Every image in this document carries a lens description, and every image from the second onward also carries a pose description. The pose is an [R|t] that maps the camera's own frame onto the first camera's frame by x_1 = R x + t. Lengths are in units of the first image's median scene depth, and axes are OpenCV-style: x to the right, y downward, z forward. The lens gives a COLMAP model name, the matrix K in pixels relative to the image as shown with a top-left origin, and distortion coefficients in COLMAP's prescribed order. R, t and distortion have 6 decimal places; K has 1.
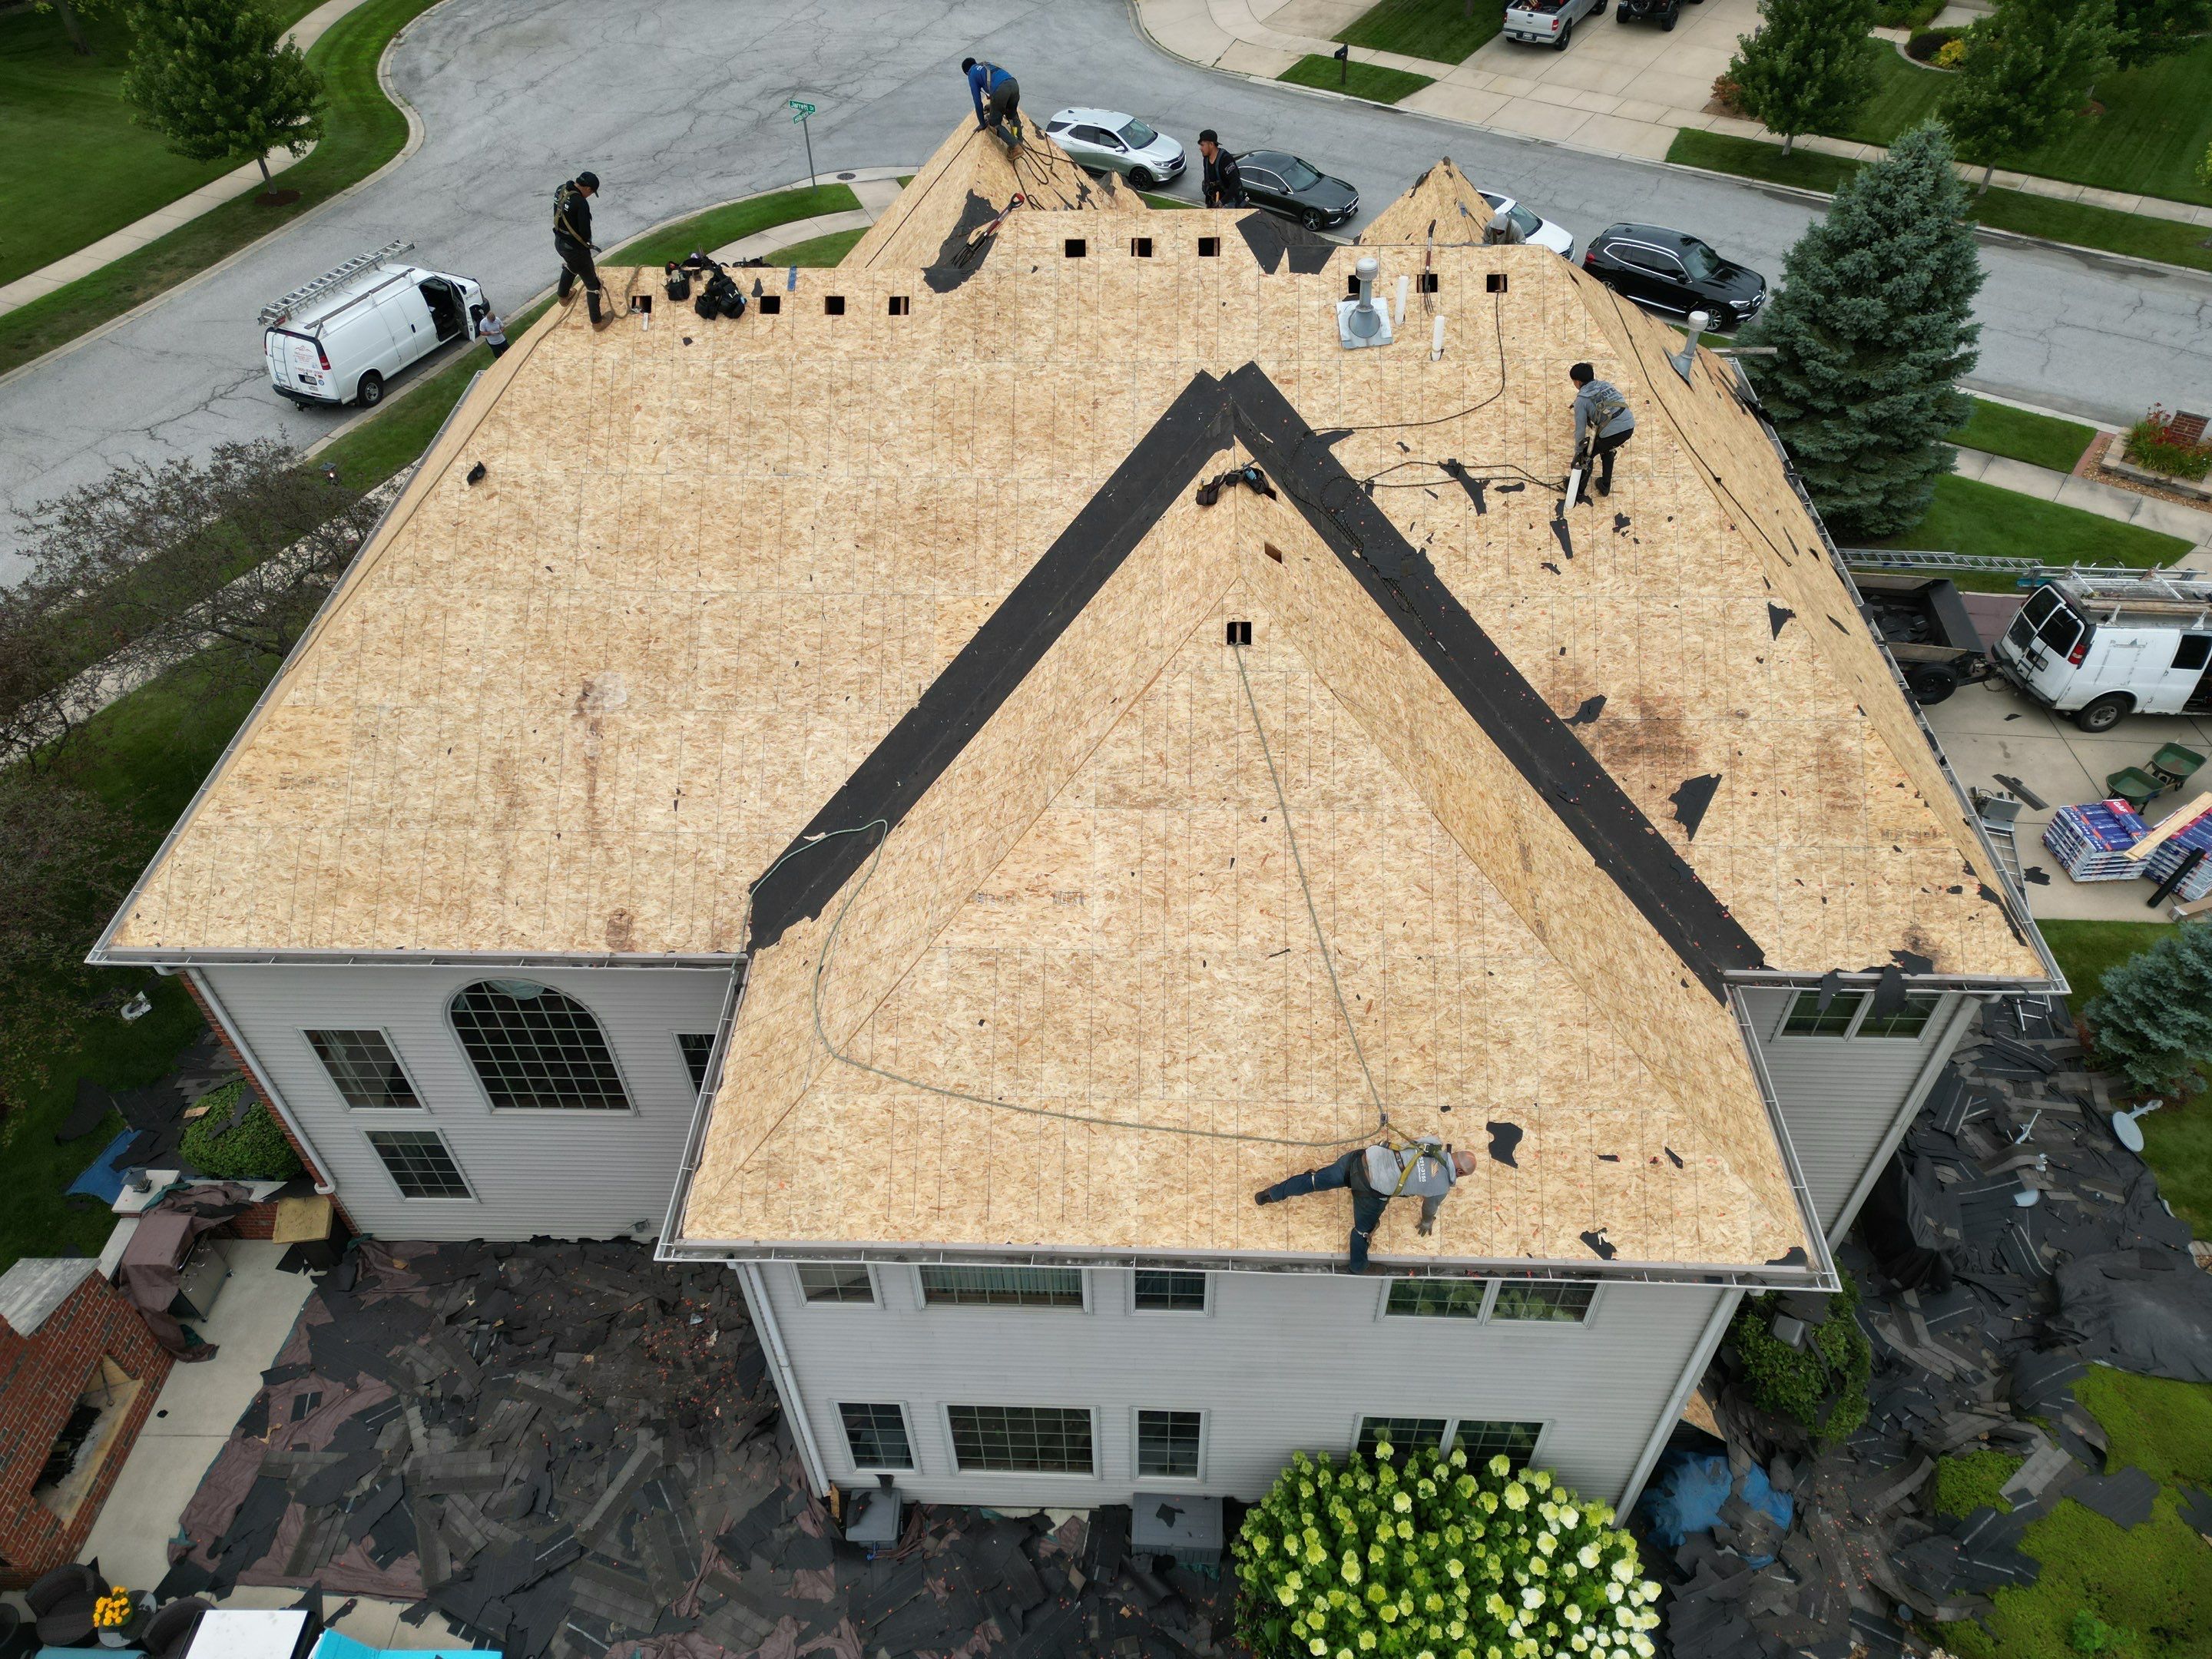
lens RADIAL K [[1544.9, 0, 1103.0], [0, 1544.9, 832.8], [0, 0, 1]] dist [0.058060, -0.039702]
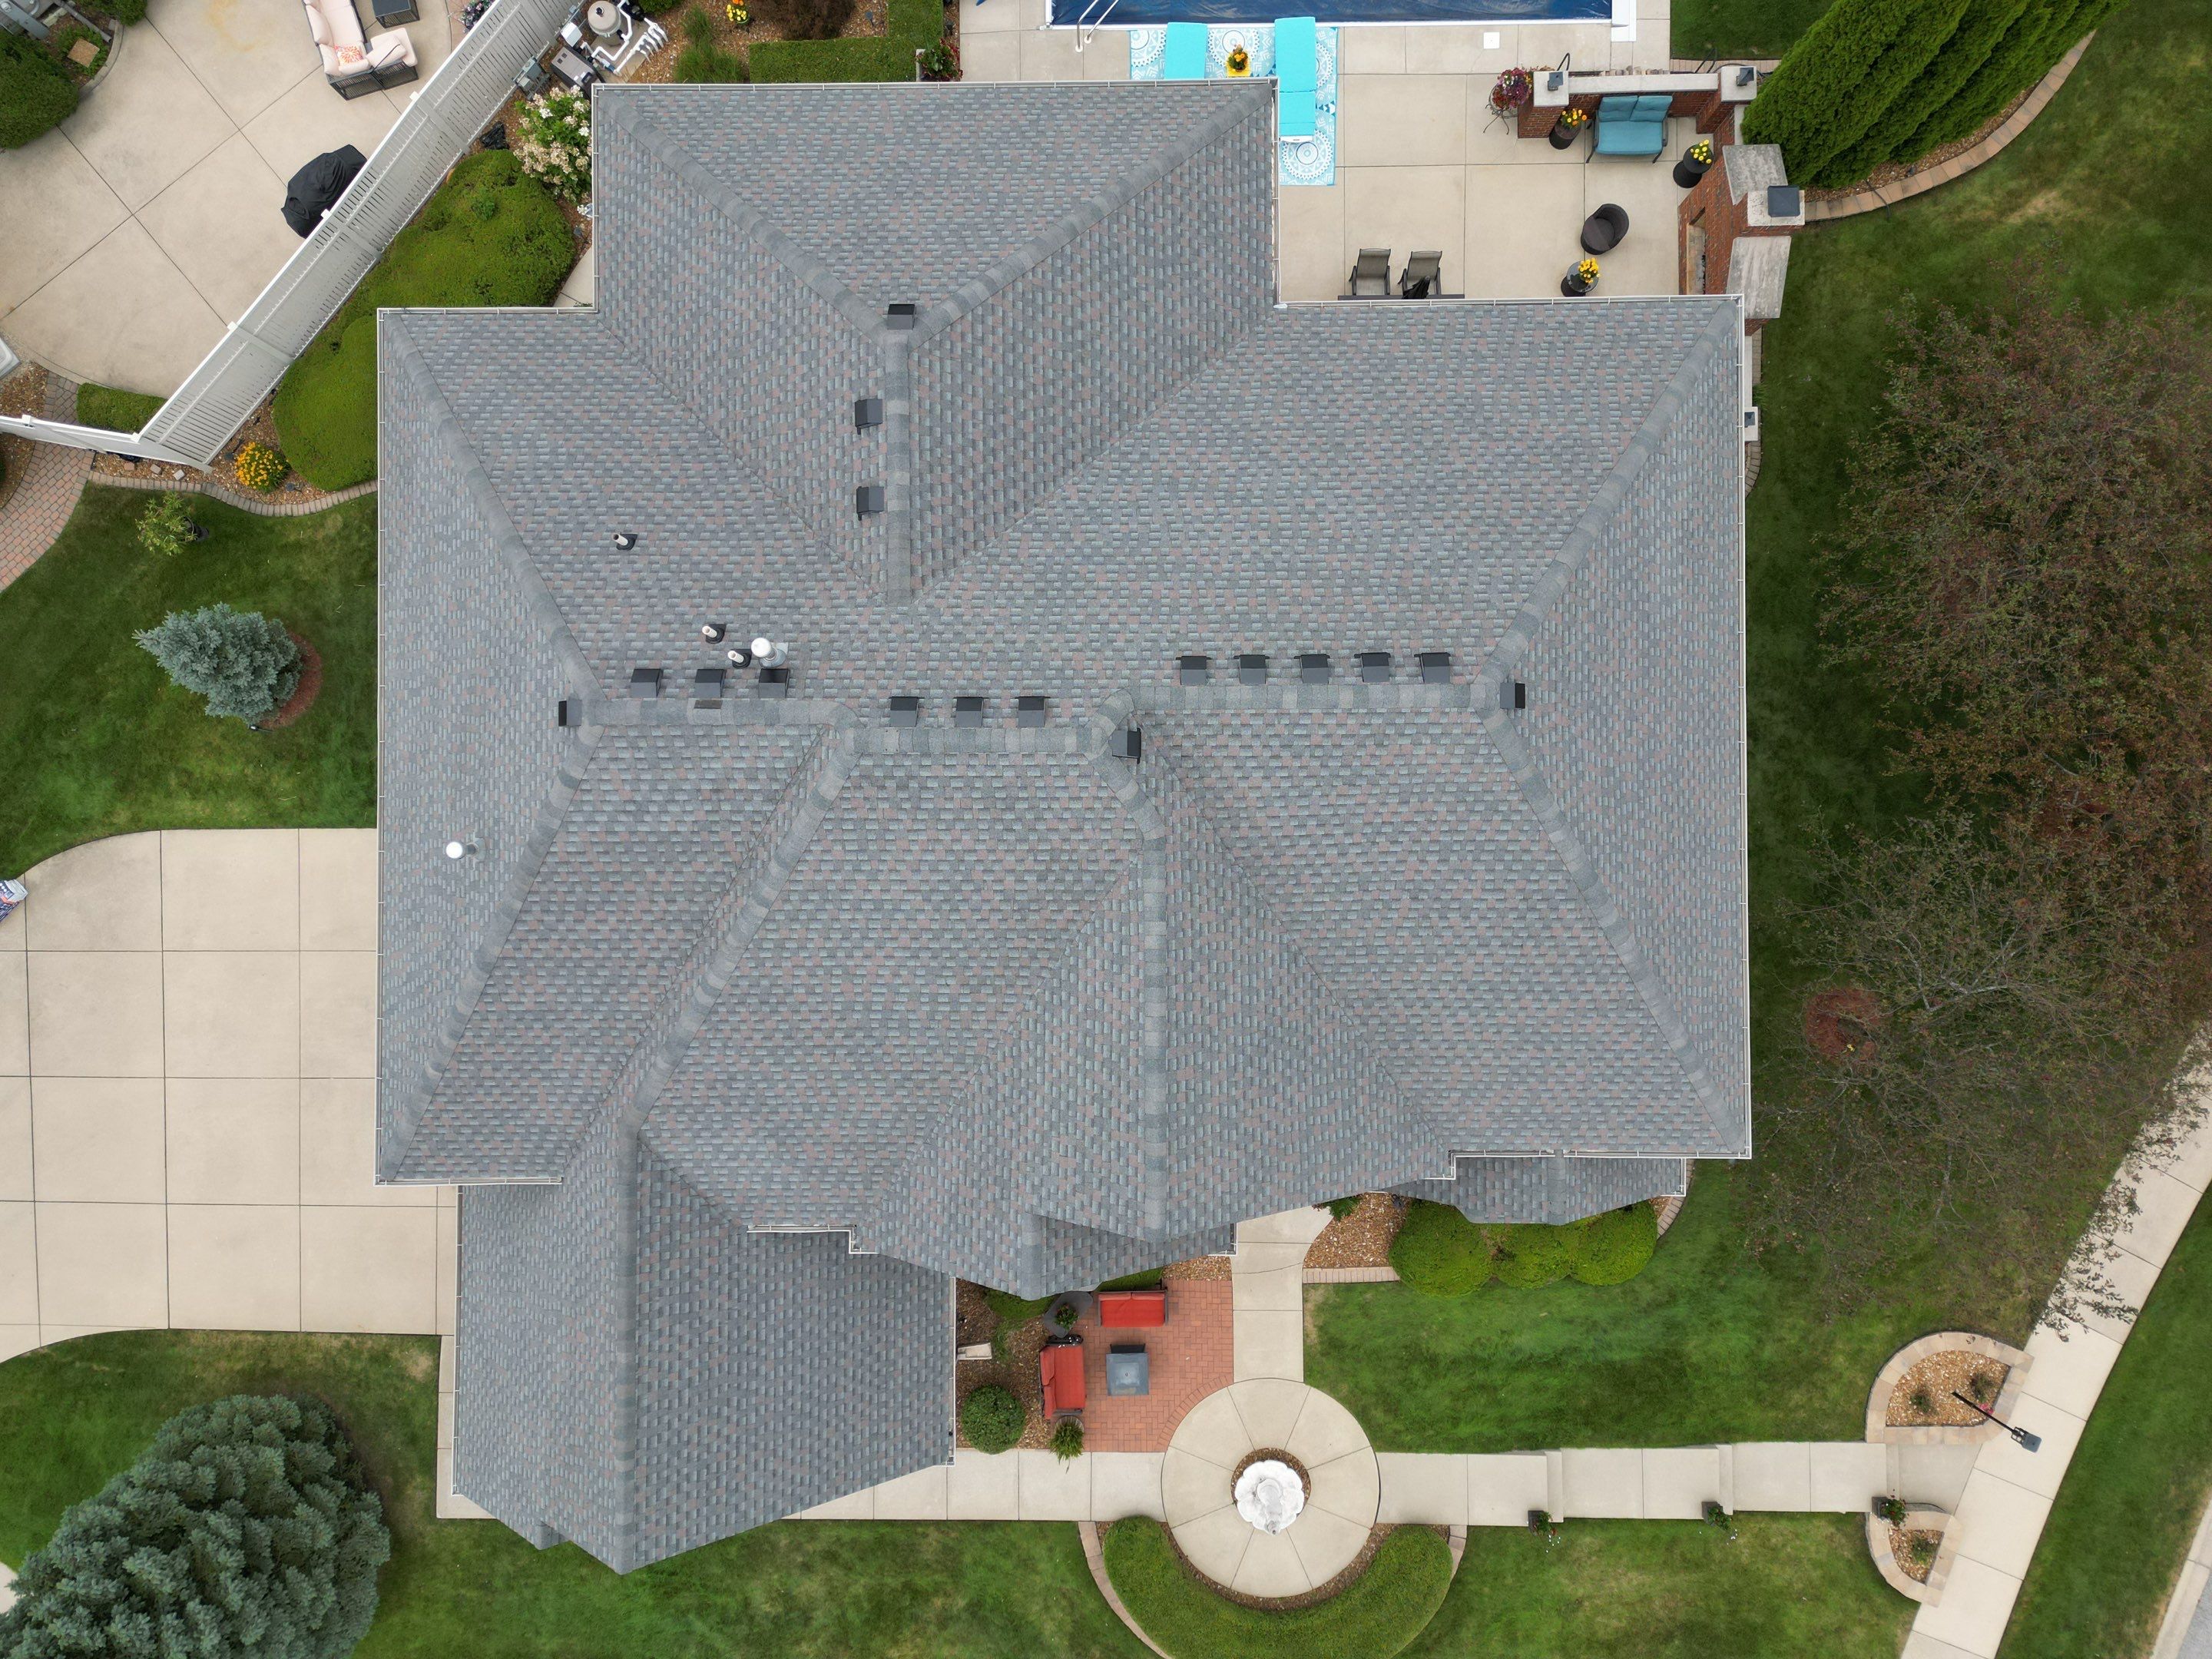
lens RADIAL K [[1544.9, 0, 1106.4], [0, 1544.9, 827.6], [0, 0, 1]] dist [0.058060, -0.039702]
pose [[-0.998434, 0.039754, 0.039357, -0.082320], [0.001326, -0.686539, 0.727092, -0.916521], [0.055925, 0.726006, 0.685411, 0.255284]]
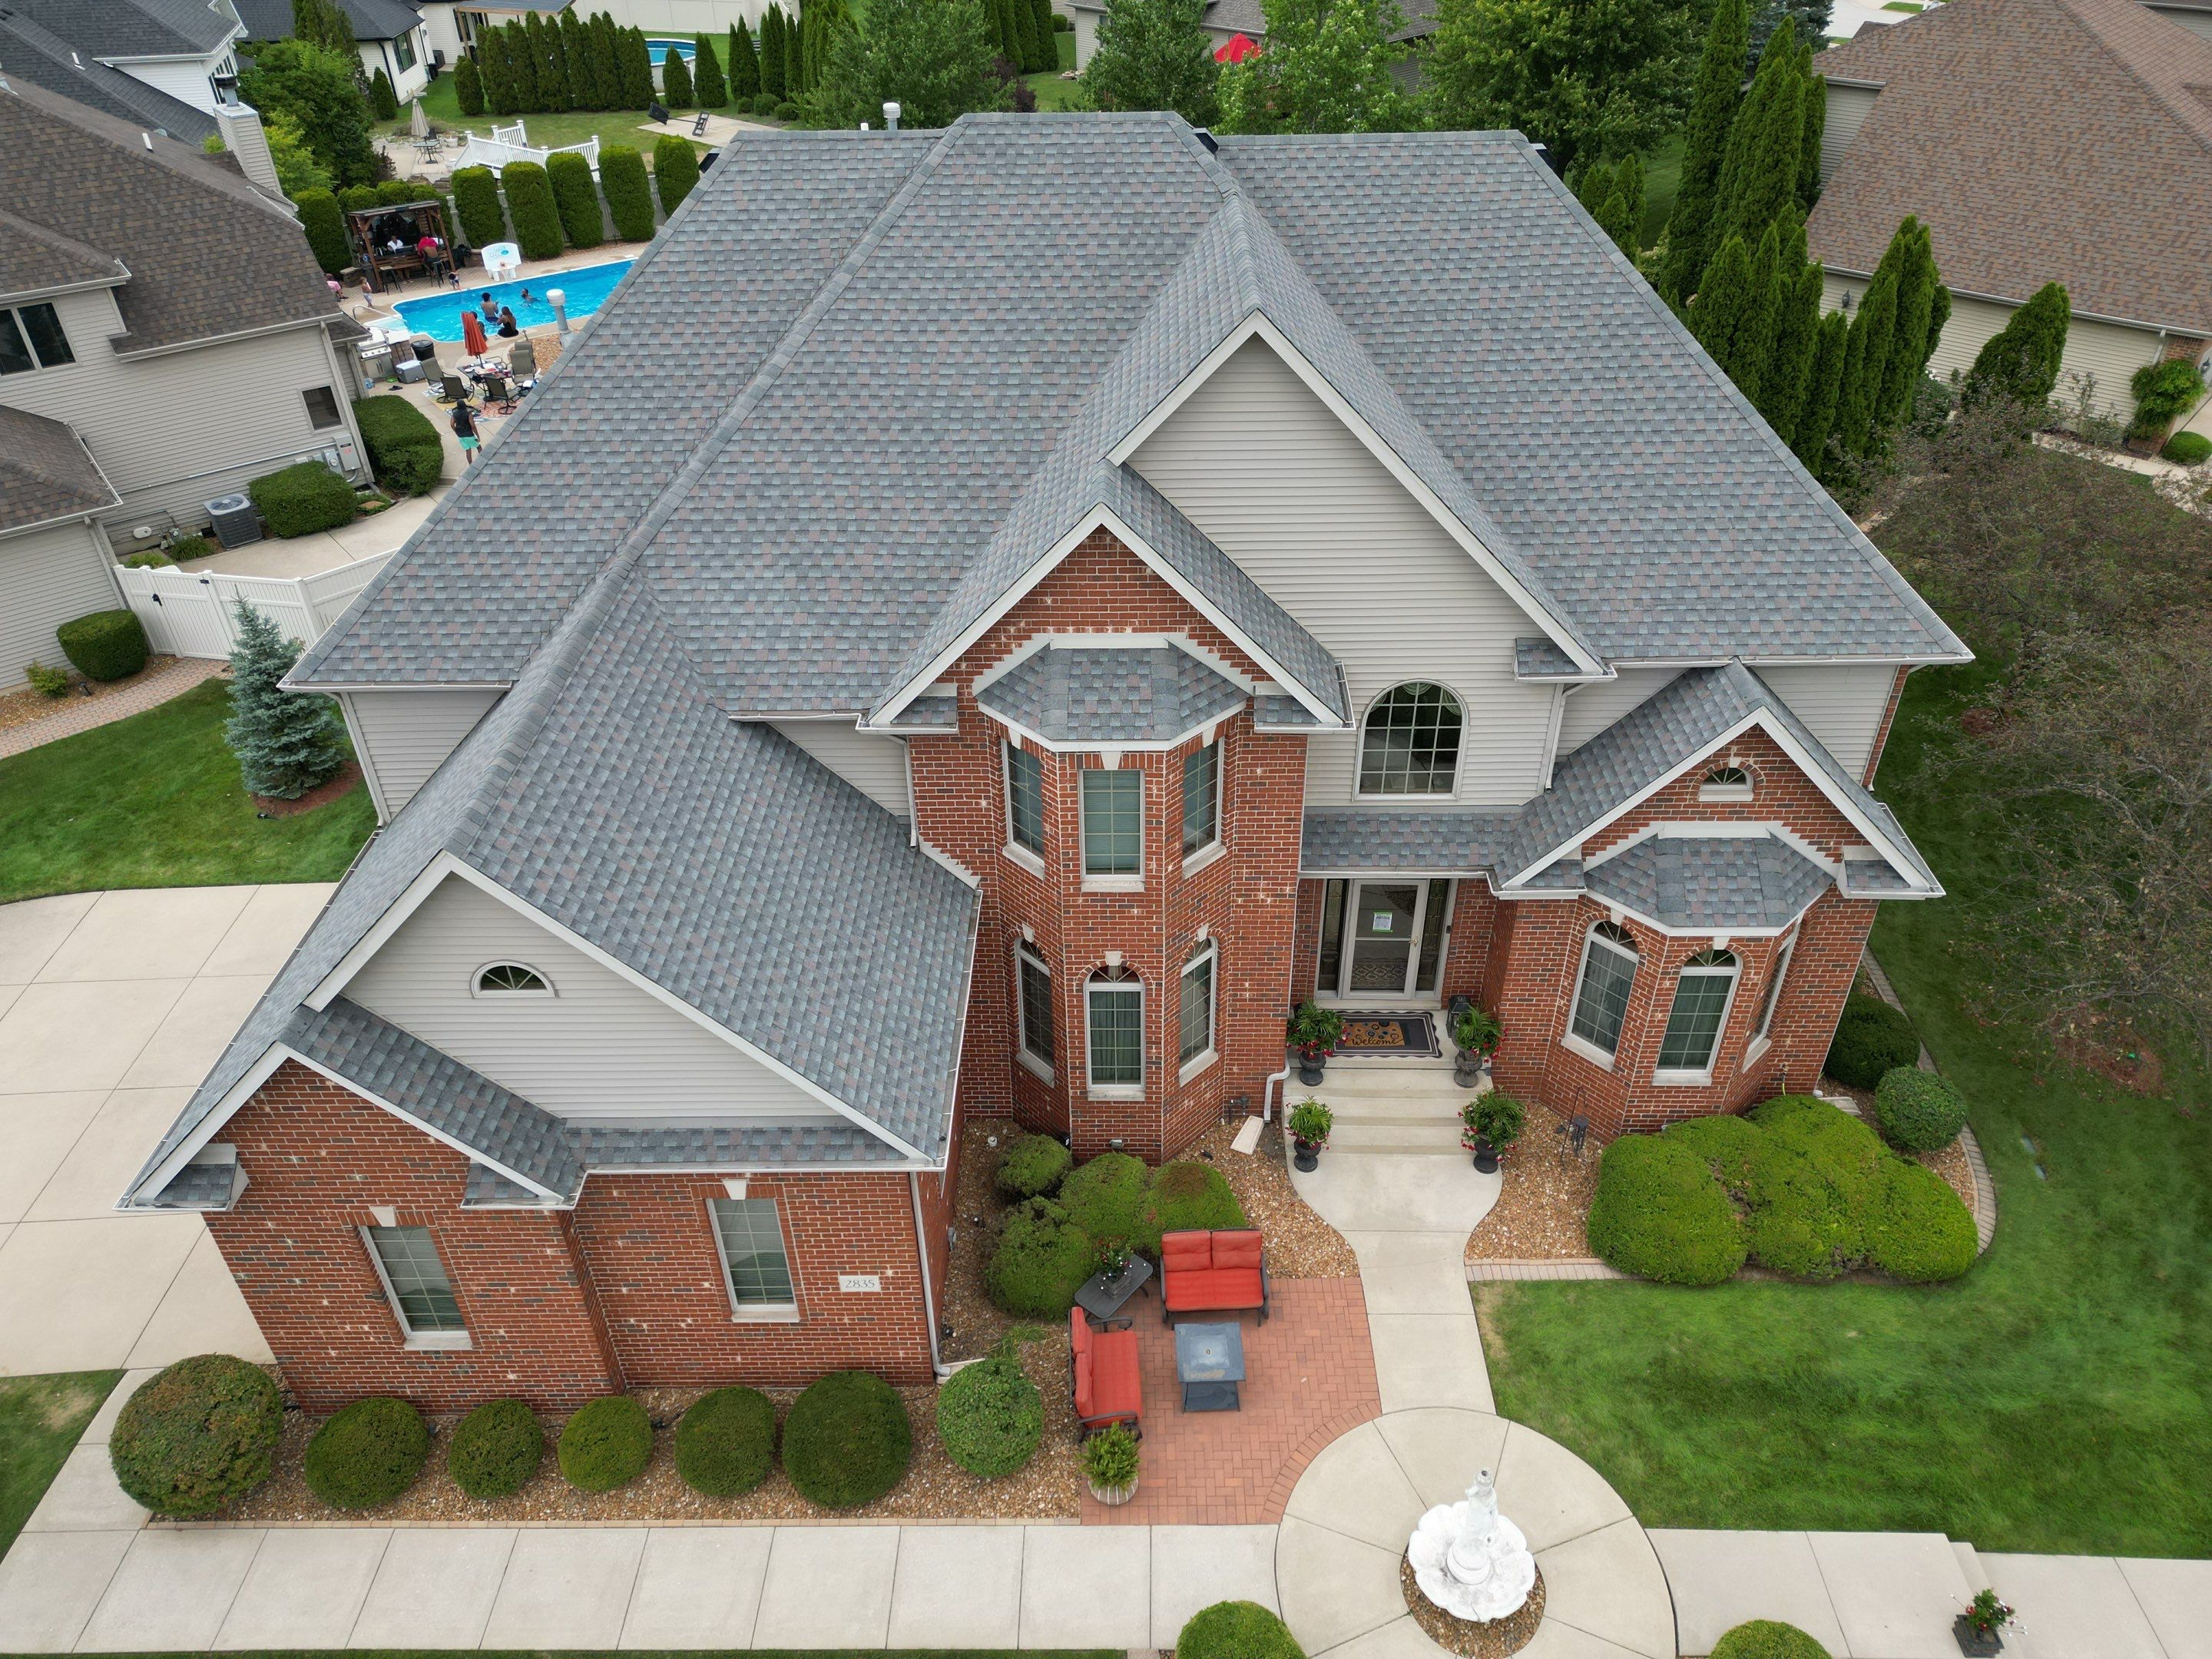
lens RADIAL K [[1544.9, 0, 1108.4], [0, 1544.9, 835.9], [0, 0, 1]] dist [0.058060, -0.039702]
pose [[-0.999186, 0.040339, 0.000829, 0.009549], [0.007662, 0.169535, 0.985494, -1.130831], [0.039613, 0.984698, -0.169706, 1.334555]]
